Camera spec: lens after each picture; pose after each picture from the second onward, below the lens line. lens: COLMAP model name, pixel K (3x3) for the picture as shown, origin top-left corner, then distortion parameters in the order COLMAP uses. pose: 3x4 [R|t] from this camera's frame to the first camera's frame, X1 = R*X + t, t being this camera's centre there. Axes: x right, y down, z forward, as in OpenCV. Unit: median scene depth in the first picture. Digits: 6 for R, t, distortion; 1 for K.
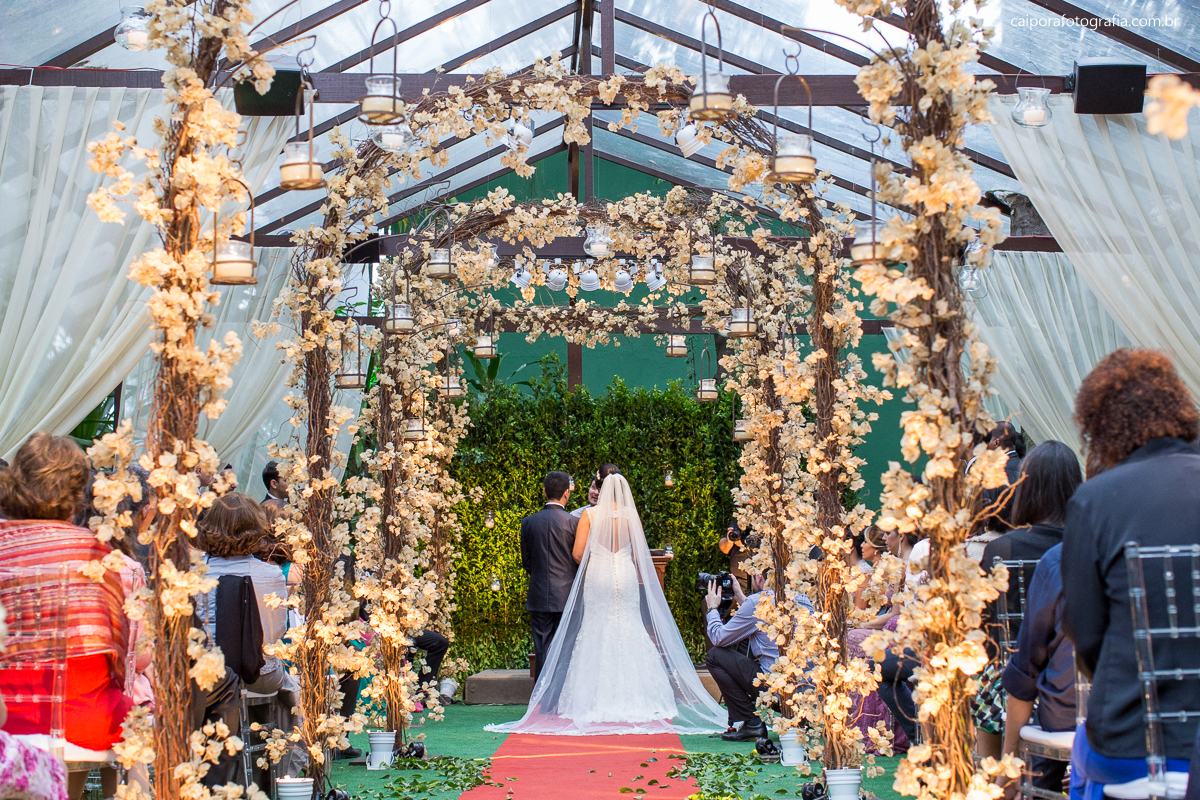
lens RADIAL K [[1637.7, 0, 600.0], [0, 1637.7, 400.0], [0, 0, 1]] dist [-0.074424, -0.010853]
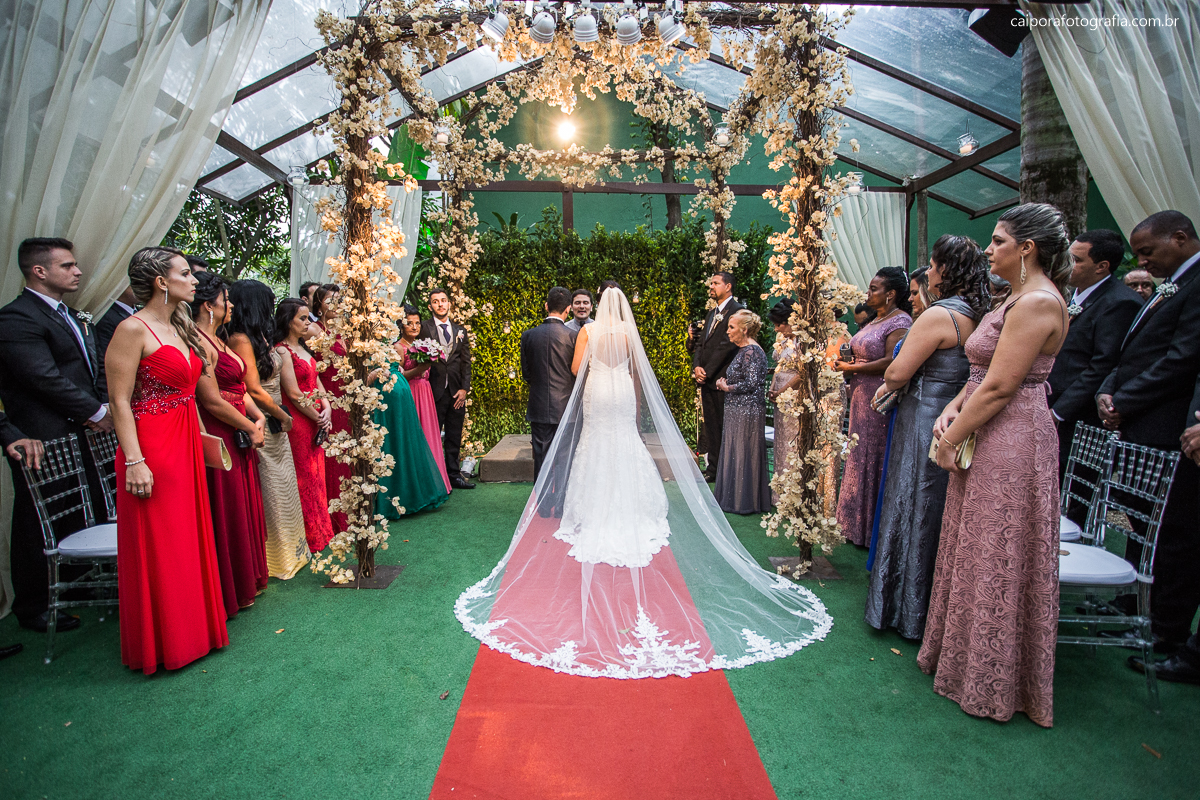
lens RADIAL K [[580.6, 0, 596.2], [0, 580.6, 380.1], [0, 0, 1]] dist [-0.053576, -0.000058]
pose [[0.999481, -0.004768, 0.031844, -0.008288], [-0.000991, 0.983950, 0.178441, 0.031351], [-0.032183, -0.178380, 0.983435, 0.541409]]
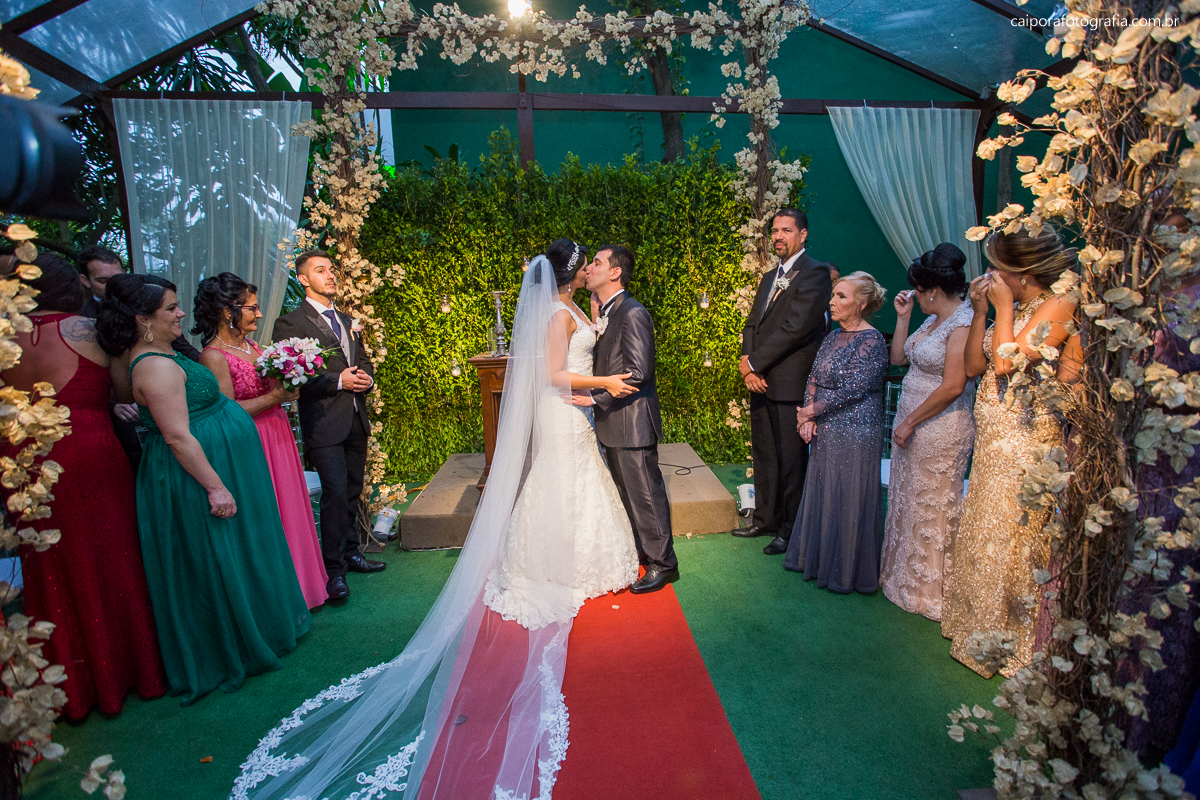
lens RADIAL K [[580.6, 0, 596.2], [0, 580.6, 380.1], [0, 0, 1]] dist [-0.053576, -0.000058]
pose [[0.996513, -0.038689, 0.073932, -0.005288], [0.020489, 0.972341, 0.232664, 0.041128], [-0.080889, -0.230338, 0.969743, 0.691075]]
